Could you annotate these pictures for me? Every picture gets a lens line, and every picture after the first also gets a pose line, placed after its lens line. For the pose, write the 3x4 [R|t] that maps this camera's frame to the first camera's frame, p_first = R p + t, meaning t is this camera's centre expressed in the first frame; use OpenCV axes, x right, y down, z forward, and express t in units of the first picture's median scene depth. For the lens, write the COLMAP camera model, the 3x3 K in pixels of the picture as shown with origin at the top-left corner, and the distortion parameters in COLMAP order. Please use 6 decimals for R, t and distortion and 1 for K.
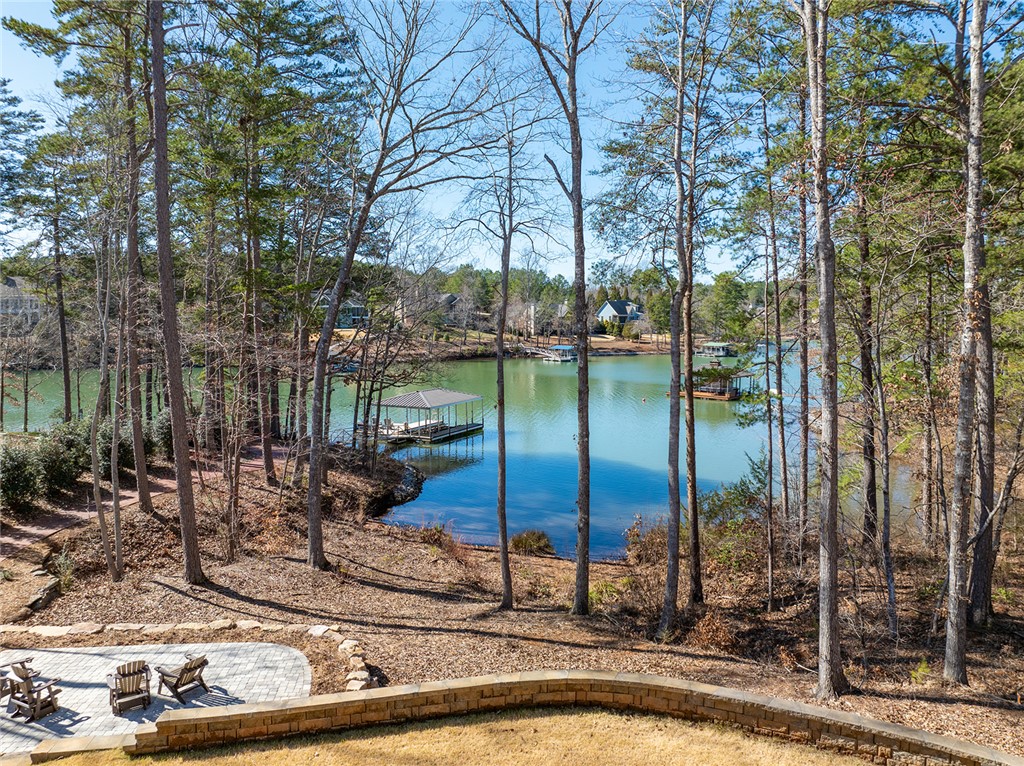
lens RADIAL K [[717.2, 0, 512.1], [0, 717.2, 382.7], [0, 0, 1]] dist [0.006481, 0.001628]
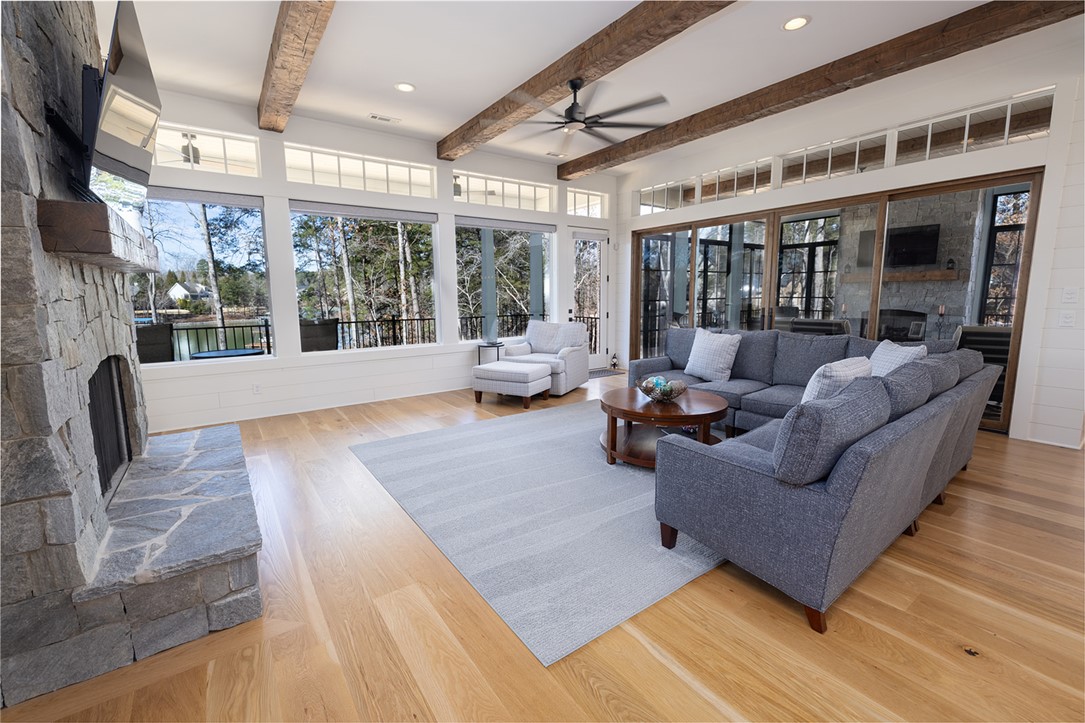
lens RADIAL K [[455.2, 0, 545.2], [0, 455.2, 361.5], [0, 0, 1]] dist [0.000784, 0.000029]
pose [[0.693519, -0.101436, 0.713262, -0.125521], [0.063974, 0.994798, 0.079271, 0.038454], [-0.717593, -0.009345, 0.696400, -0.318319]]
